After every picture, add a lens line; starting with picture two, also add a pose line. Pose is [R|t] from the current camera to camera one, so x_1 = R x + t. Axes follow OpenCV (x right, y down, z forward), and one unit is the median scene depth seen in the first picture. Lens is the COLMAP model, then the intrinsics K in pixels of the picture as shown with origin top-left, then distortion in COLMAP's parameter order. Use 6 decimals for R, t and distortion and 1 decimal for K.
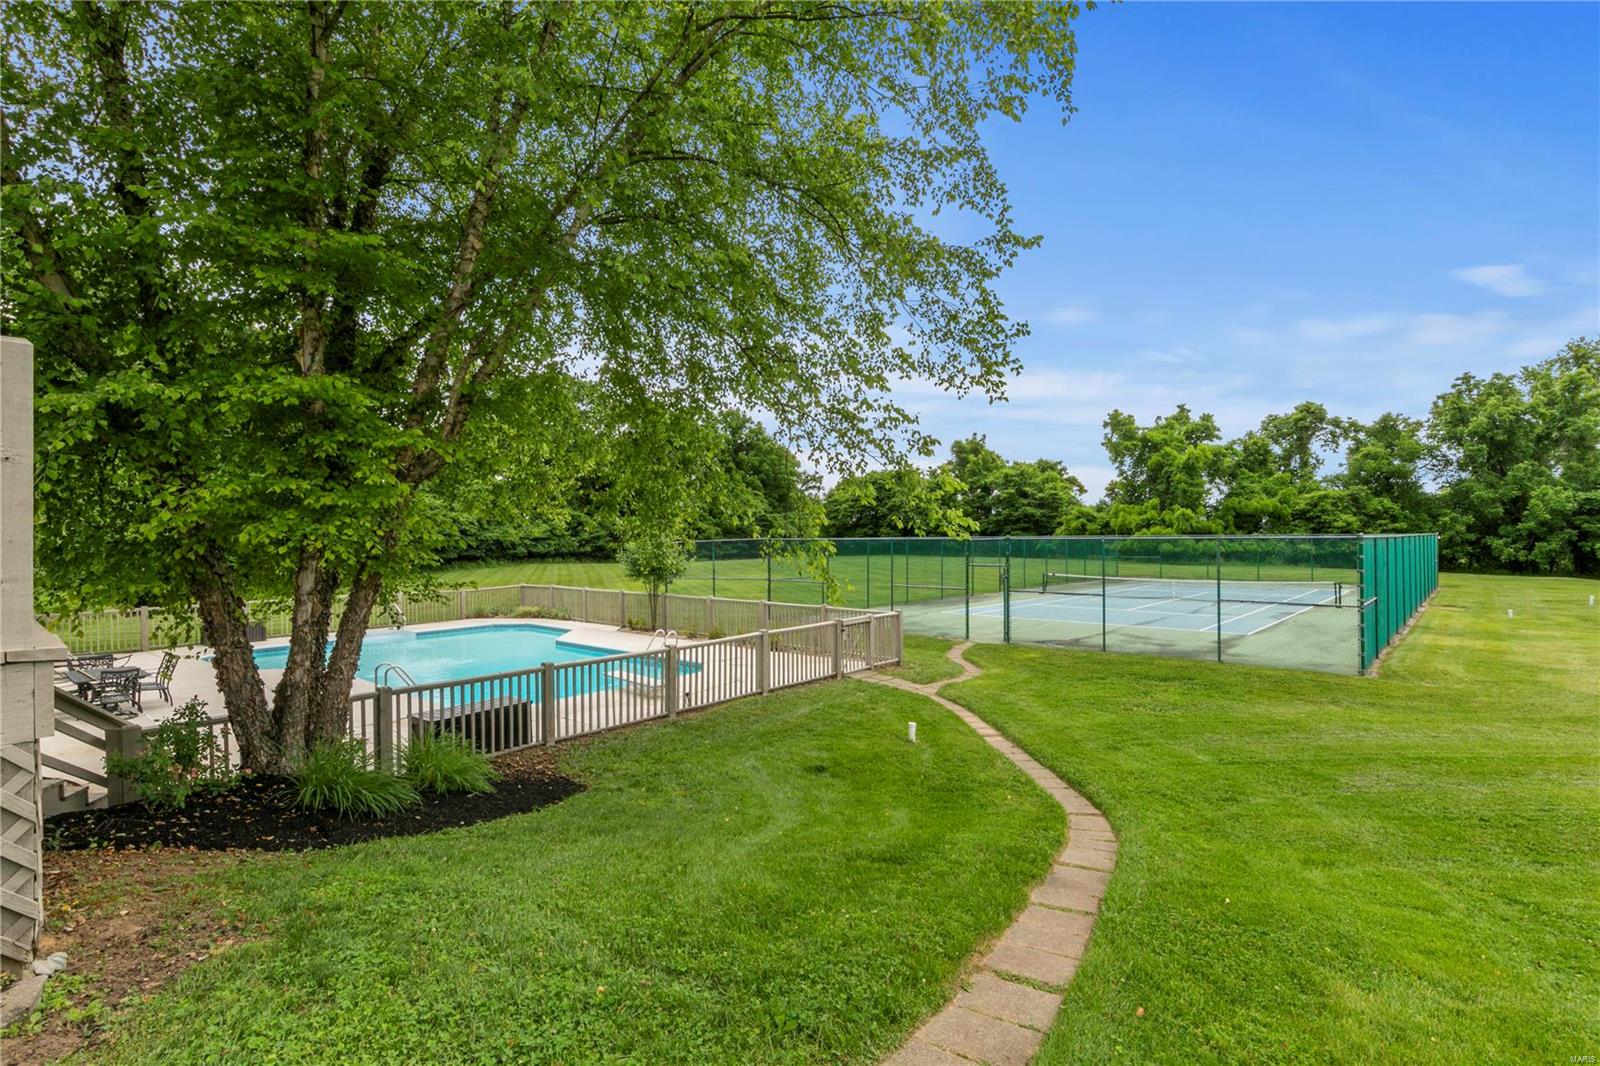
lens RADIAL K [[760.1, 0, 800.0], [0, 760.1, 533.0], [0, 0, 1]] dist [-0.001426, -0.000160]
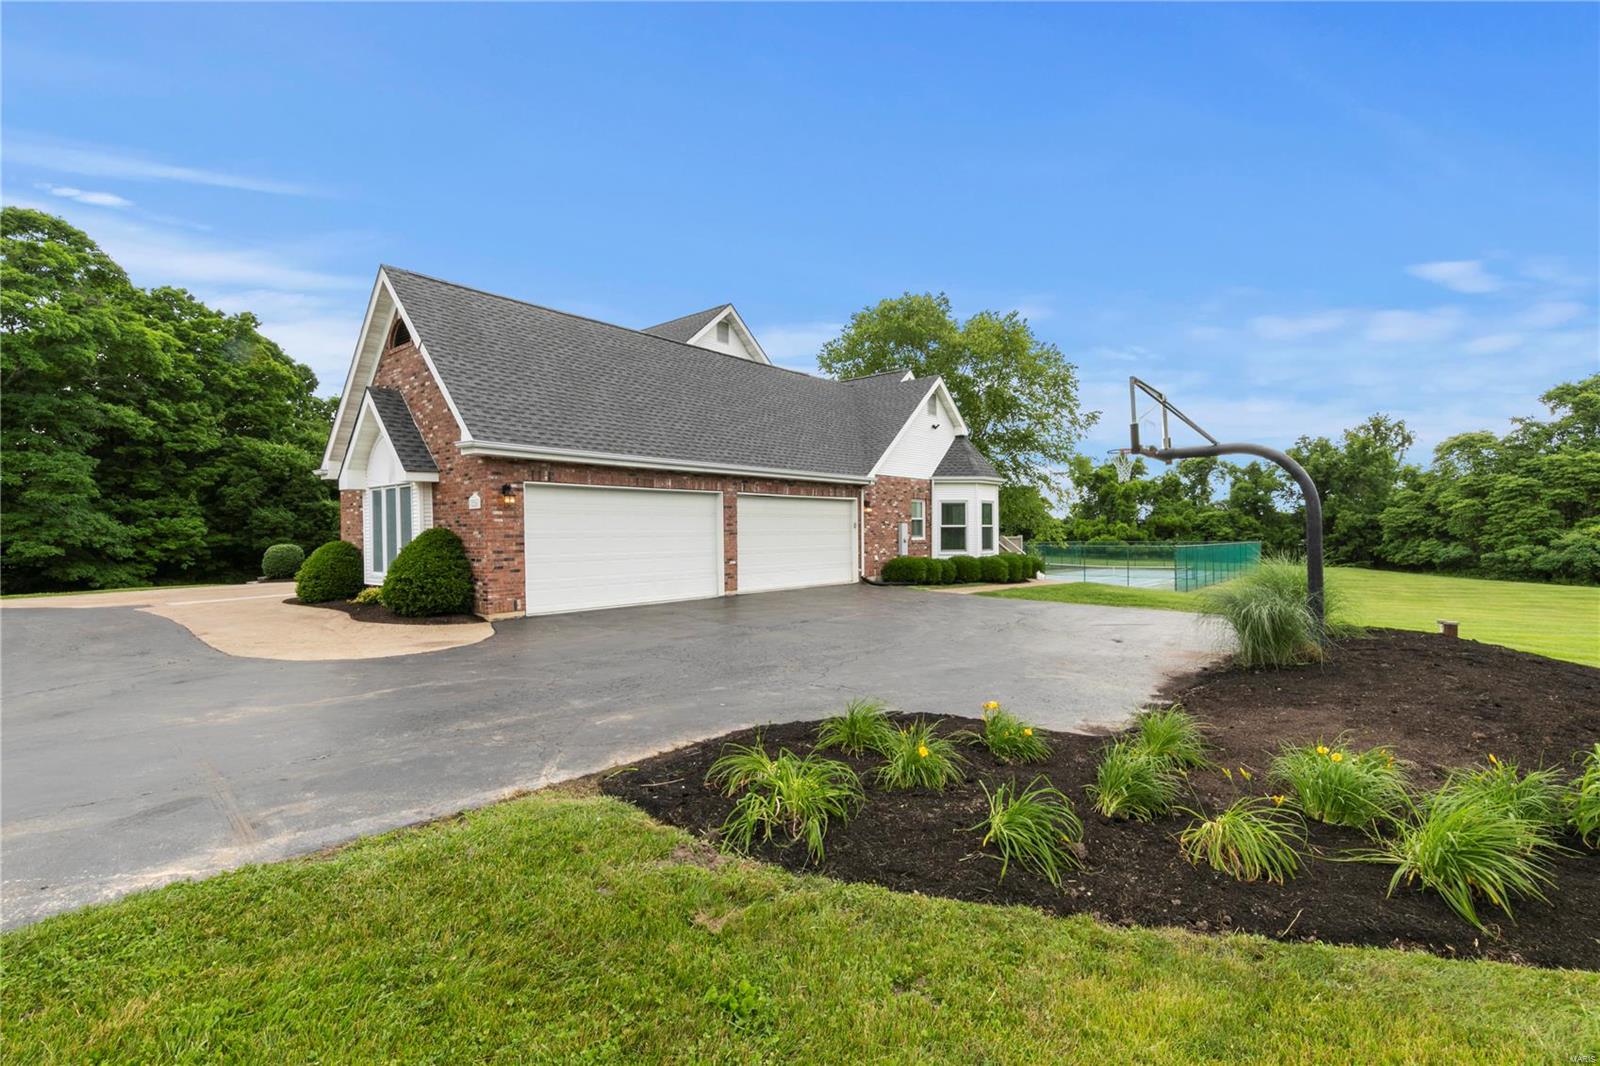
lens RADIAL K [[727.7, 0, 800.0], [0, 727.7, 533.0], [0, 0, 1]] dist [0.003391, 0.000470]
pose [[0.999036, 0.003423, 0.043761, -0.190844], [-0.003449, 0.999994, 0.000506, -0.009963], [-0.043759, -0.000657, 0.999042, -0.402374]]
